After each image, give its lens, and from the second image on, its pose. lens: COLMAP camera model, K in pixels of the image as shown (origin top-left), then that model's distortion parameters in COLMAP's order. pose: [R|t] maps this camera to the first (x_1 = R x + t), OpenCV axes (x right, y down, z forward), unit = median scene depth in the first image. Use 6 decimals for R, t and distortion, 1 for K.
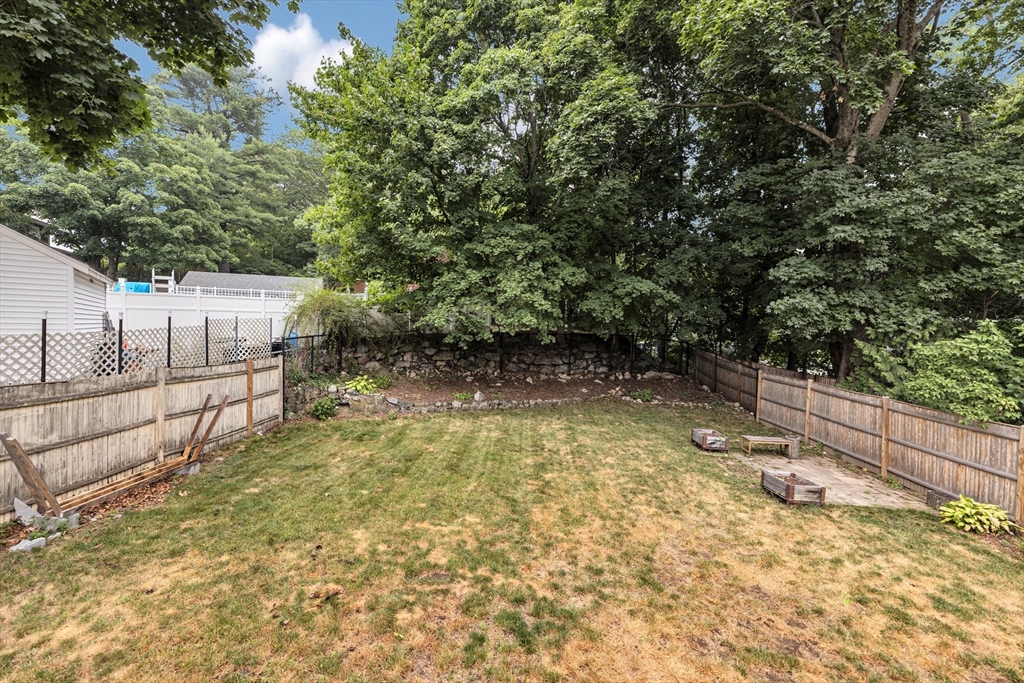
lens RADIAL K [[414.7, 0, 515.8], [0, 414.7, 336.9], [0, 0, 1]] dist [0.007158, -0.002071]
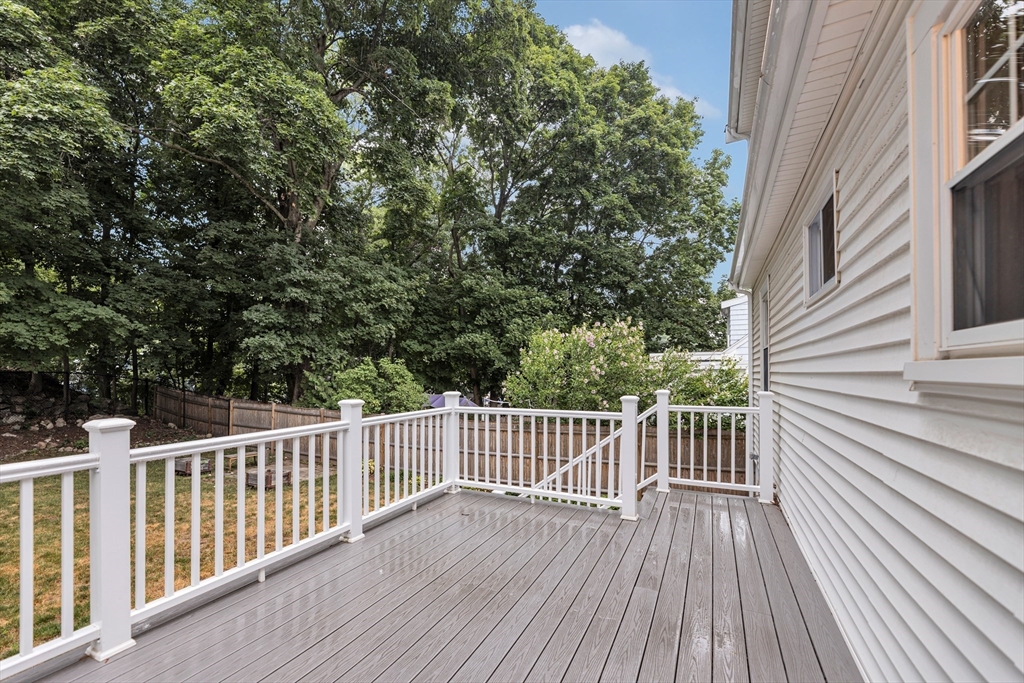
lens RADIAL K [[414.7, 0, 482.4], [0, 414.7, 370.5], [0, 0, 1]] dist [0.007158, -0.002071]
pose [[0.454330, -0.013137, 0.890737, -0.130335], [0.020591, 0.999779, 0.004243, 0.012372], [-0.890596, 0.016413, 0.454500, -0.140794]]
